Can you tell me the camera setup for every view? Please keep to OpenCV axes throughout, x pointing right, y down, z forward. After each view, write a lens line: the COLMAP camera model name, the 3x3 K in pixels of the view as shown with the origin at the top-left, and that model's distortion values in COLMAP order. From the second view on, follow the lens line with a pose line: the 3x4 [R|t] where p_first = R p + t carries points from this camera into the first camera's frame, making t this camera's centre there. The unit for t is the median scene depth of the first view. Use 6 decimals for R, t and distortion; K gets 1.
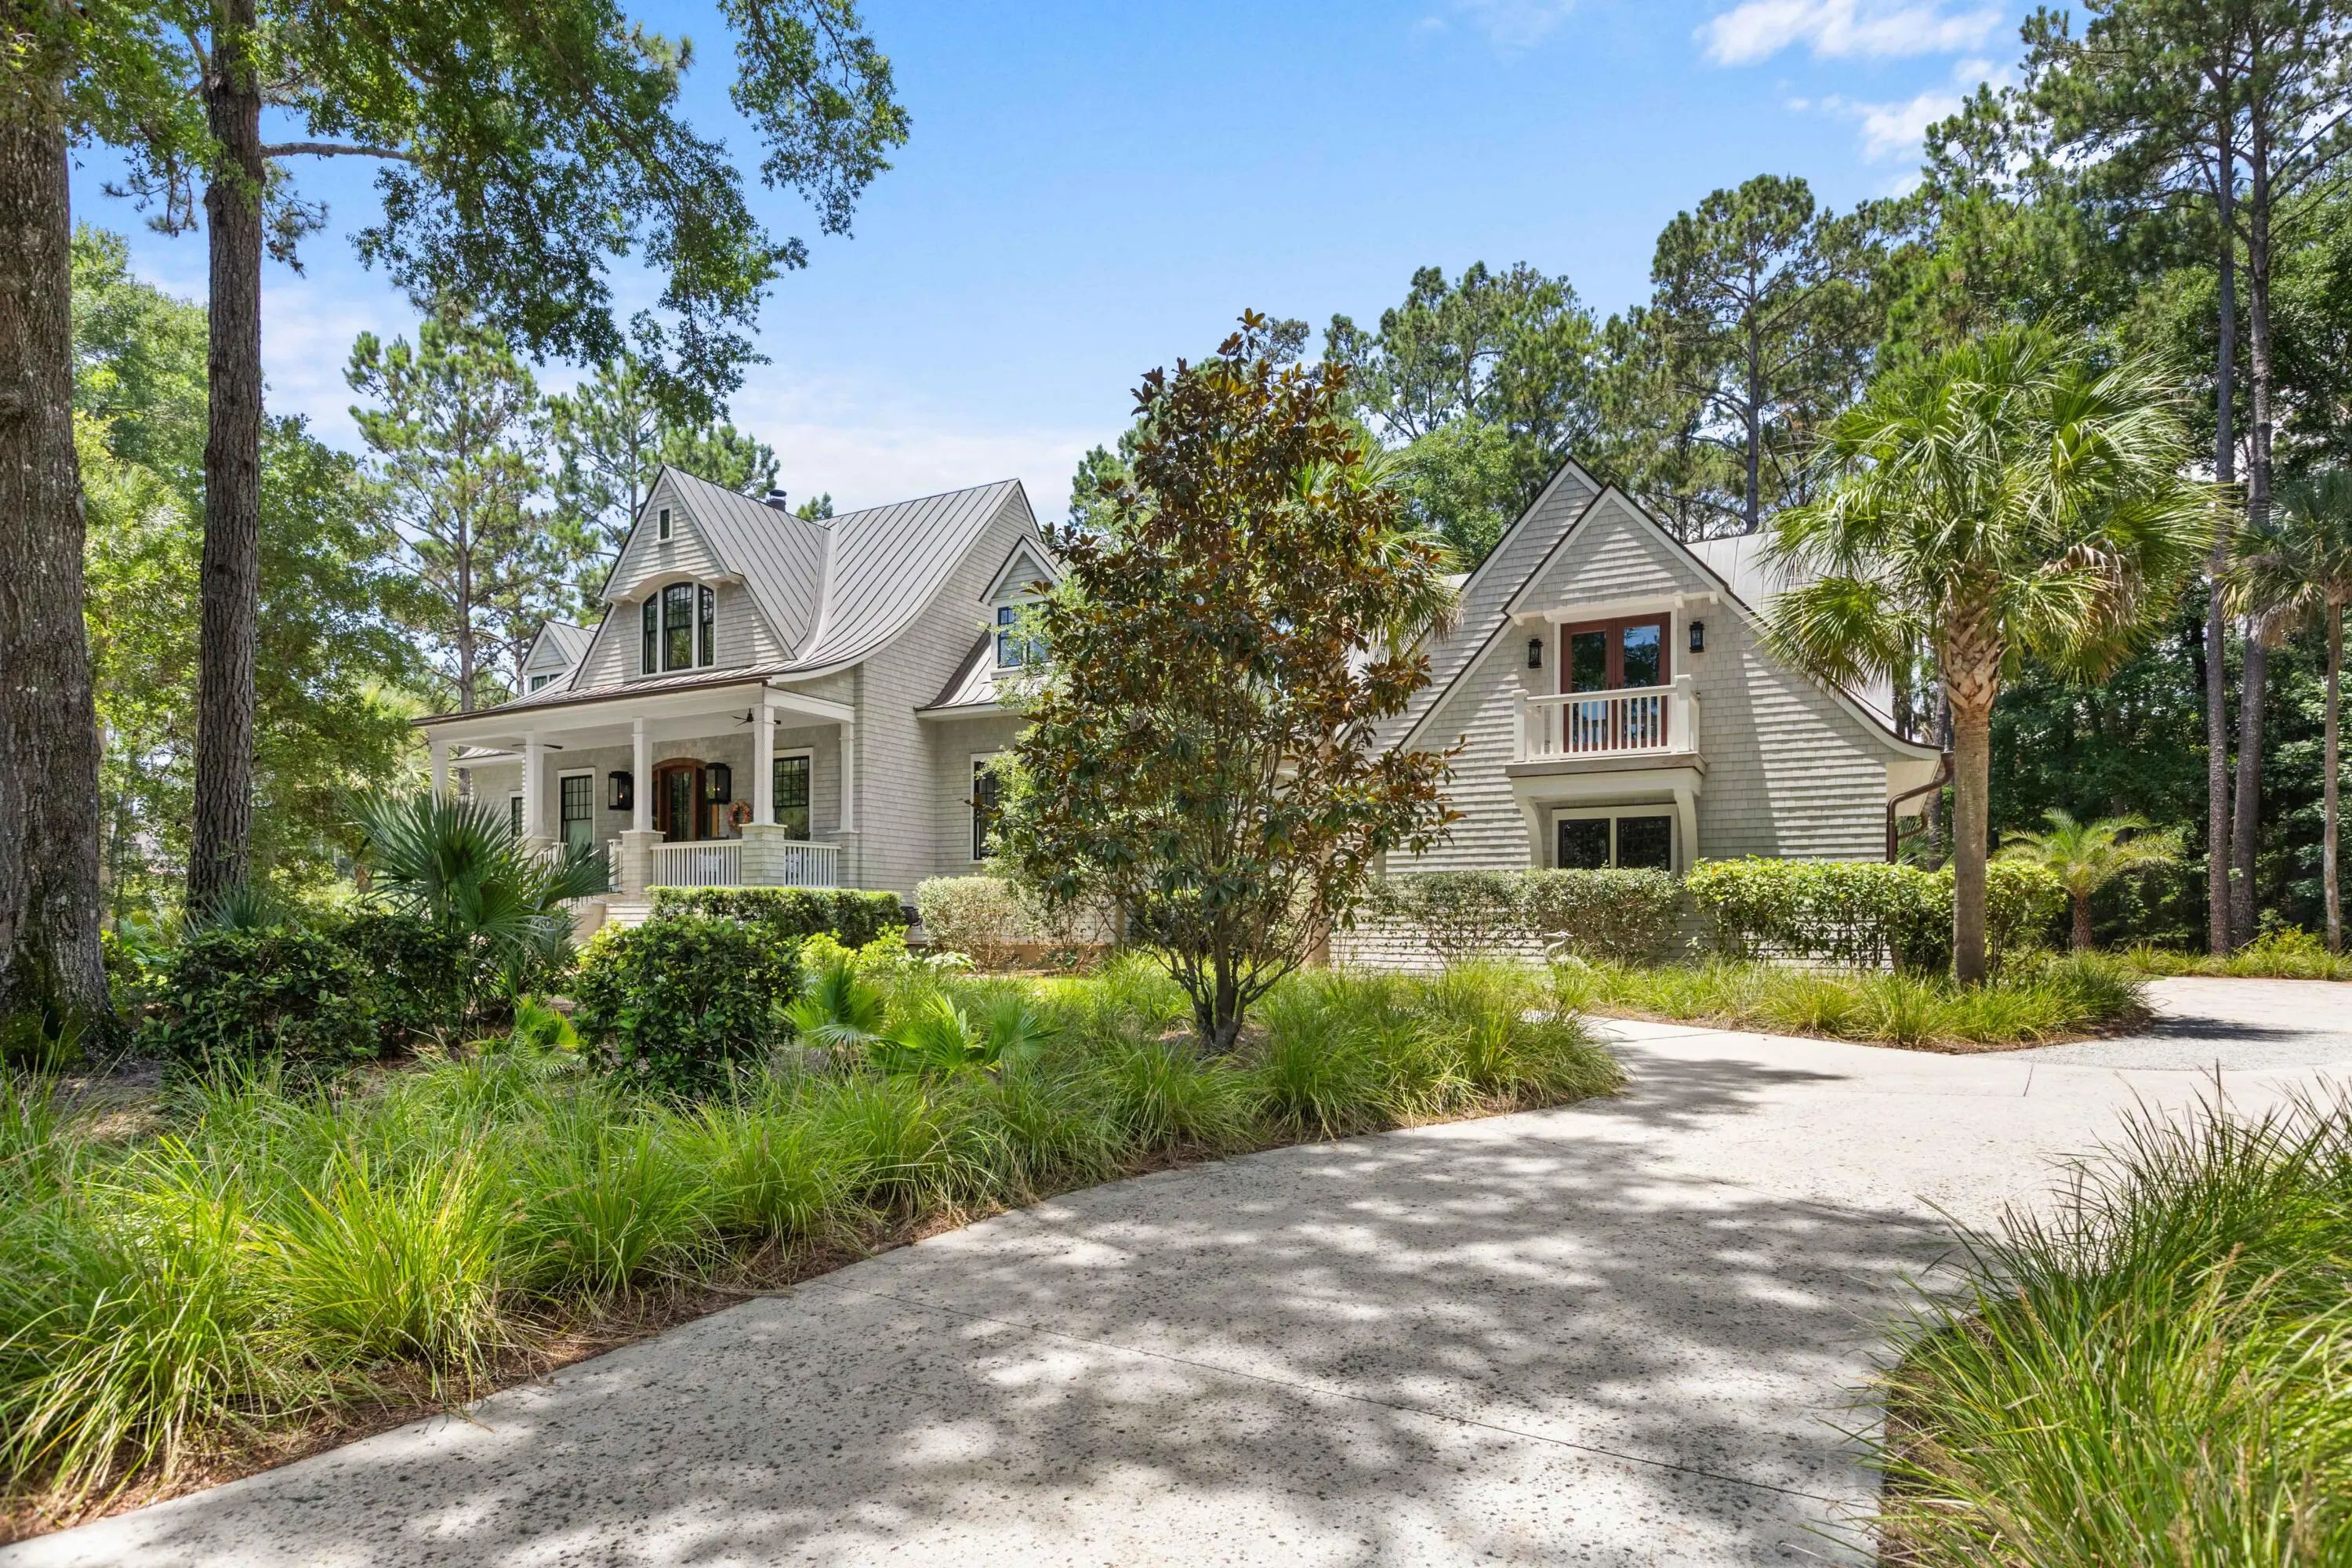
lens RADIAL K [[1268.9, 0, 1170.9], [0, 1268.9, 926.0], [0, 0, 1]] dist [0.000171, 0.001346]
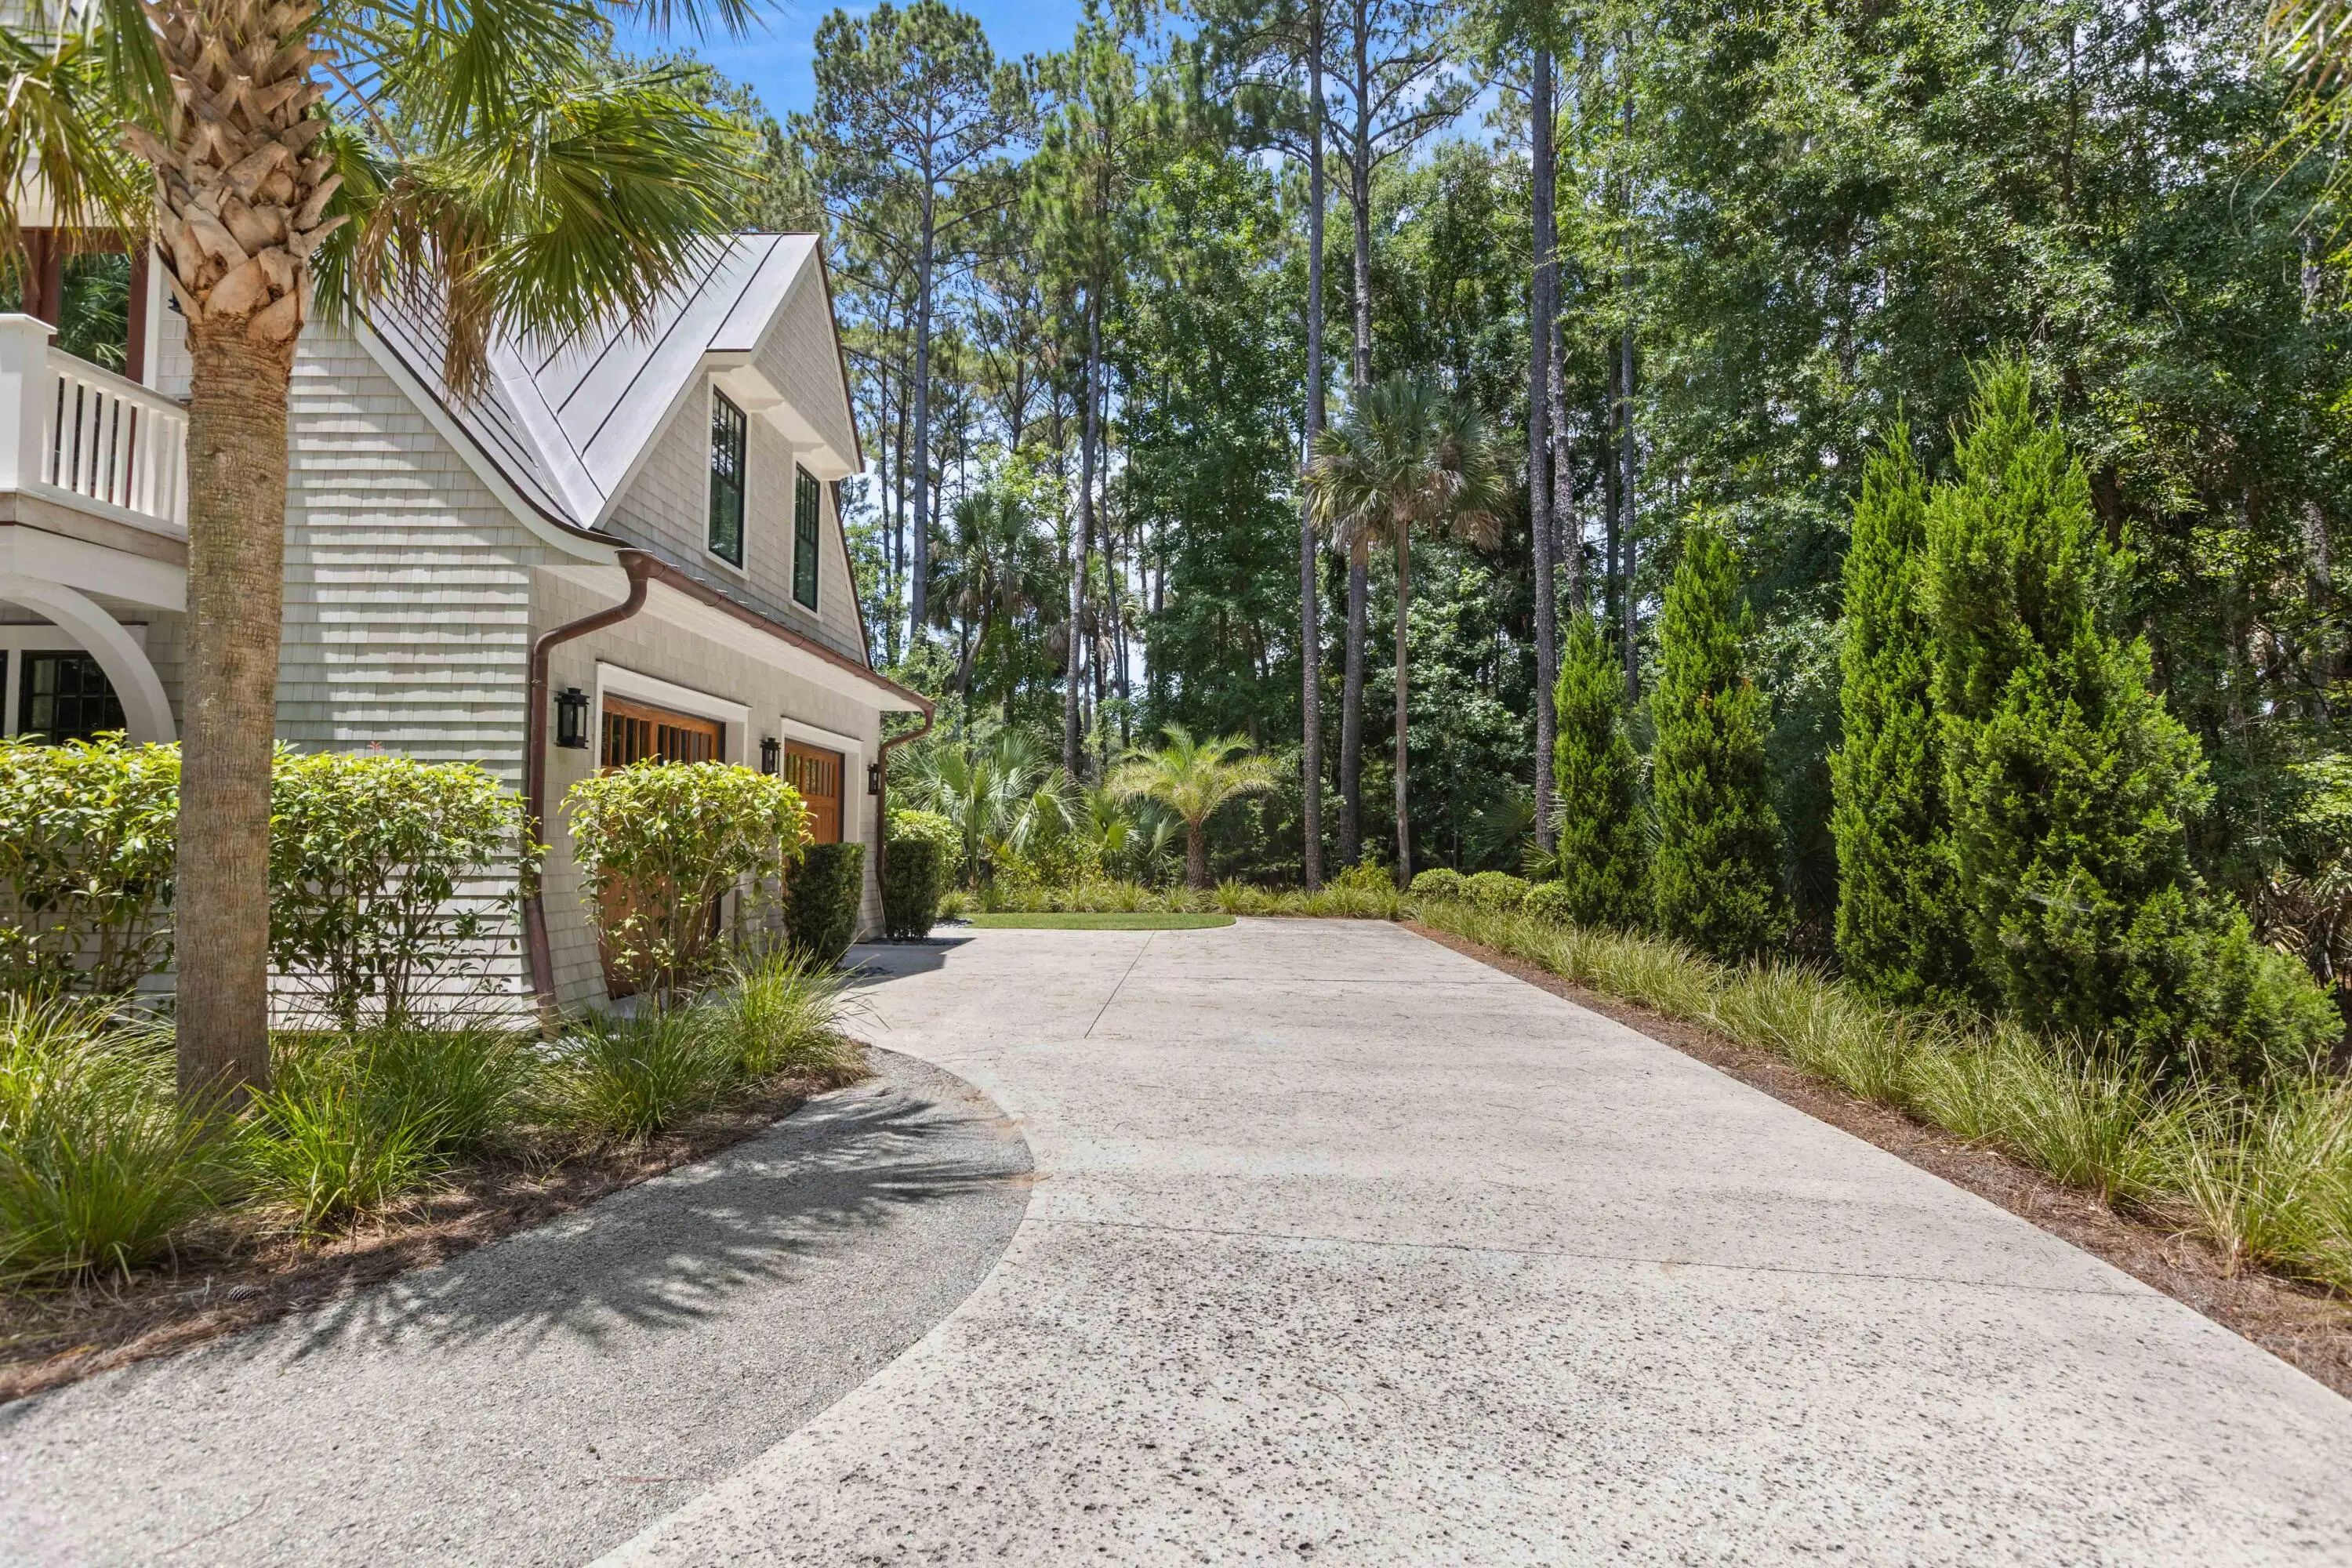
lens RADIAL K [[1204.2, 0, 1176.0], [0, 1204.2, 784.0], [0, 0, 1]] dist [0.003928, -0.000424]
pose [[0.888353, 0.028034, 0.458304, 0.554198], [-0.007661, 0.998900, -0.046253, -0.020279], [-0.459097, 0.037578, 0.887591, 0.441112]]
